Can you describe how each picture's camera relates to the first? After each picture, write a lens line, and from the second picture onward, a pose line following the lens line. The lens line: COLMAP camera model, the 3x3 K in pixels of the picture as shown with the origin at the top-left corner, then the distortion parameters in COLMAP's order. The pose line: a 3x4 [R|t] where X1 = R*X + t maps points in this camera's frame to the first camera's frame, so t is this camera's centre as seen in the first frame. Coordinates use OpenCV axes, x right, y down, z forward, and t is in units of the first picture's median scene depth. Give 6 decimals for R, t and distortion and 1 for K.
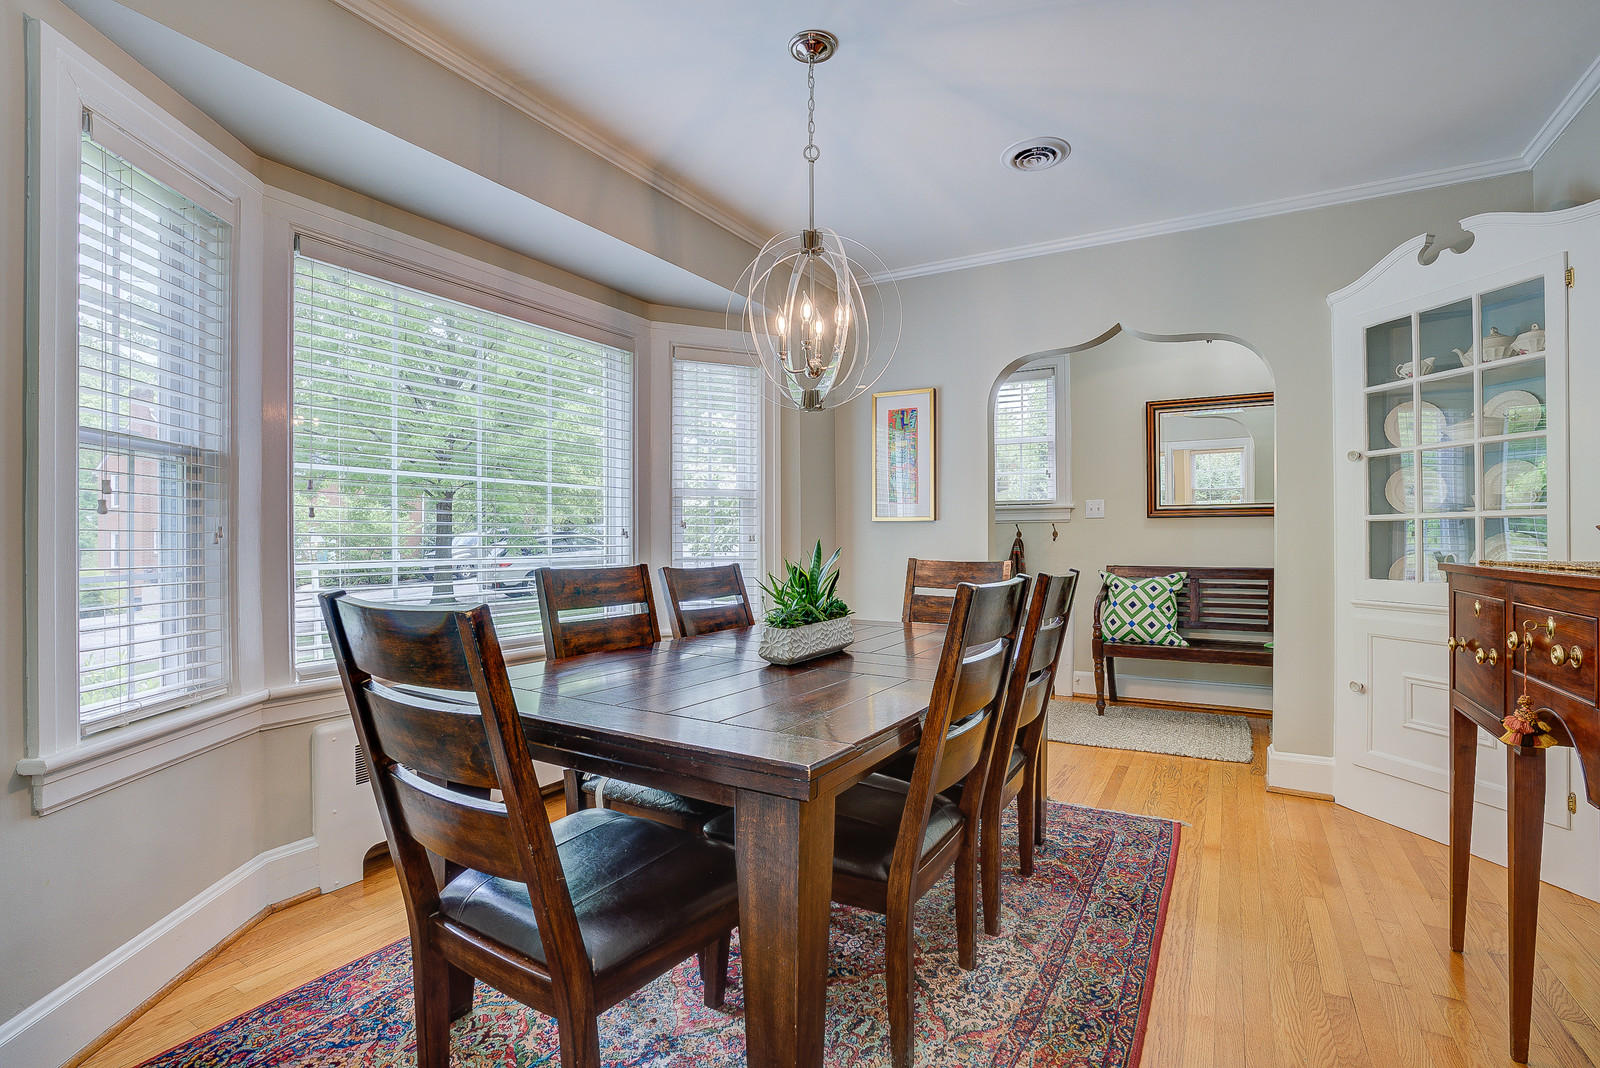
lens RADIAL K [[763.2, 0, 774.0], [0, 763.2, 537.5], [0, 0, 1]] dist [-0.059078, 0.017996]
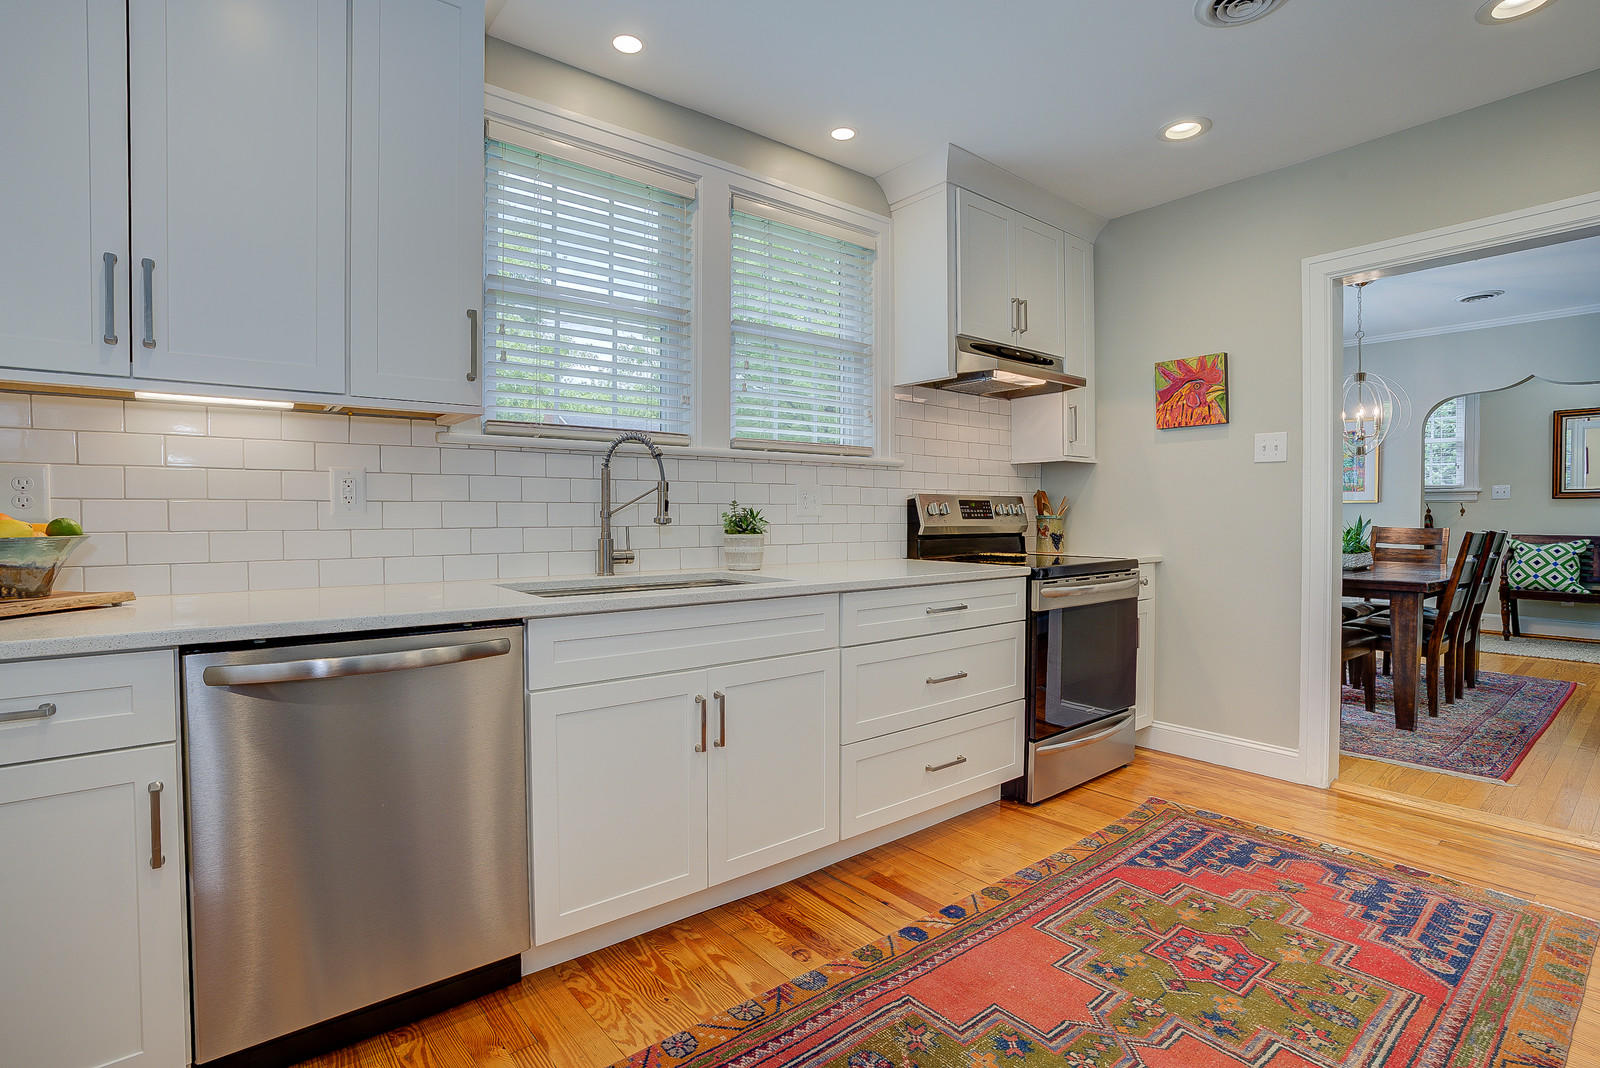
lens RADIAL K [[763.2, 0, 761.7], [0, 763.2, 524.9], [0, 0, 1]] dist [-0.059078, 0.017996]
pose [[0.934201, 0.013460, -0.356492, -0.363507], [-0.009546, 0.999873, 0.012736, 0.017608], [0.356618, -0.008496, 0.934211, -0.730779]]
